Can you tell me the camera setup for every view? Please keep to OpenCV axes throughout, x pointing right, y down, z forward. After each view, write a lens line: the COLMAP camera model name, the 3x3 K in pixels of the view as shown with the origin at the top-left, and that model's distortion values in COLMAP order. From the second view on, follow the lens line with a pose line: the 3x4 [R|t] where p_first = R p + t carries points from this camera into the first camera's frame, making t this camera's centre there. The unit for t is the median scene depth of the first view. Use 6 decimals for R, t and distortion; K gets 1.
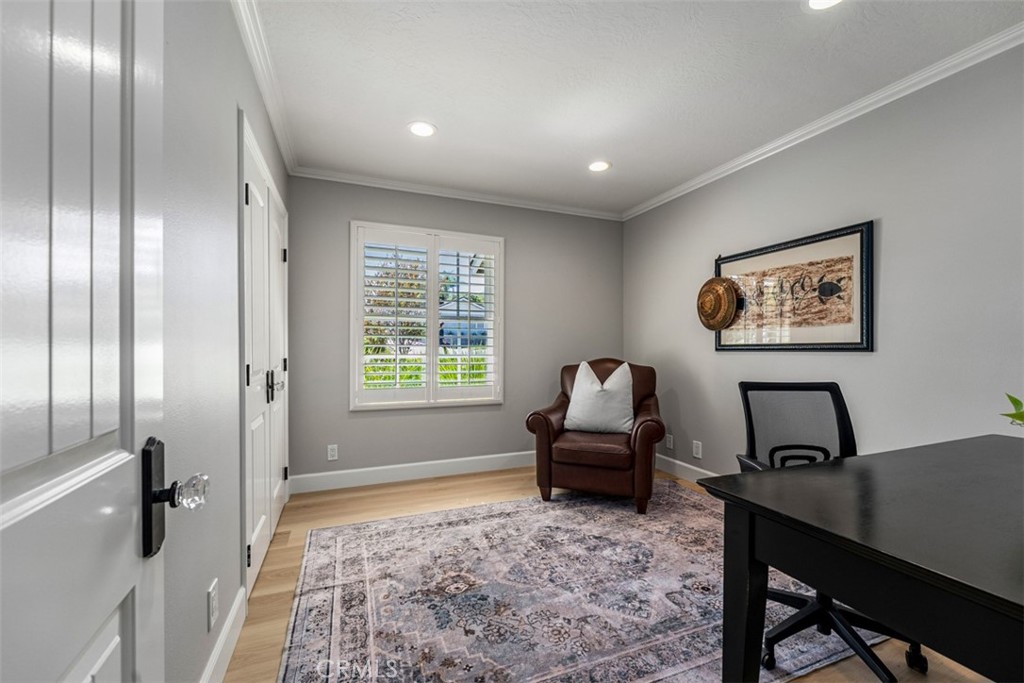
lens RADIAL K [[413.1, 0, 509.1], [0, 413.1, 344.5], [0, 0, 1]] dist [0.003384, 0.000222]
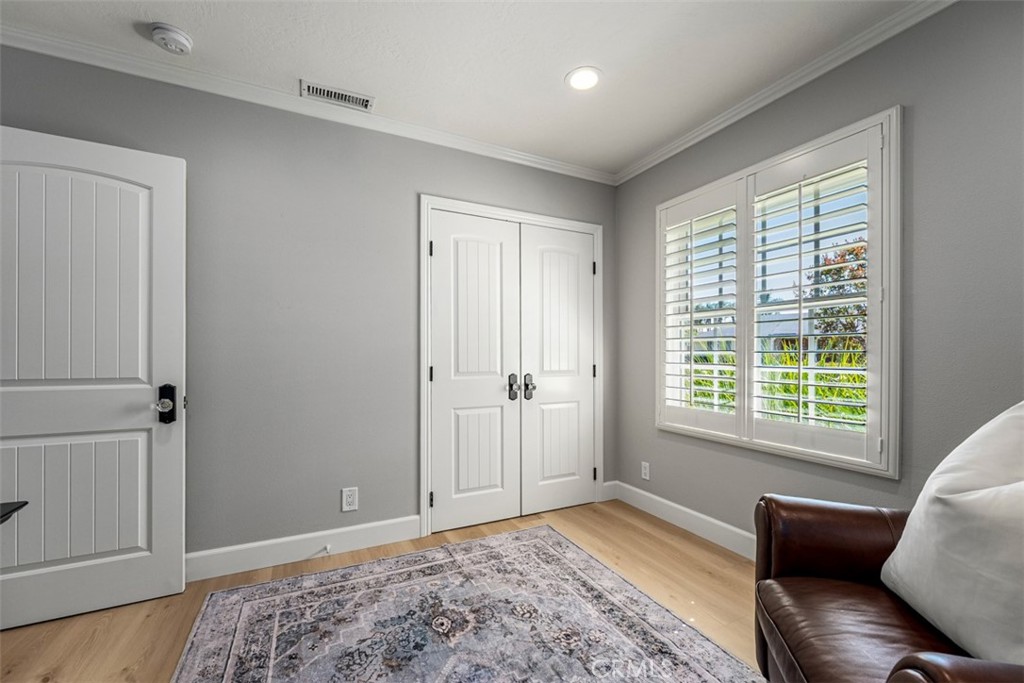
lens RADIAL K [[413.1, 0, 501.4], [0, 413.1, 354.9], [0, 0, 1]] dist [0.003384, 0.000222]
pose [[0.081275, -0.000020, -0.996692, 0.684360], [0.009111, 0.999958, 0.000723, 0.005780], [0.996650, -0.009140, 0.081271, 0.934571]]
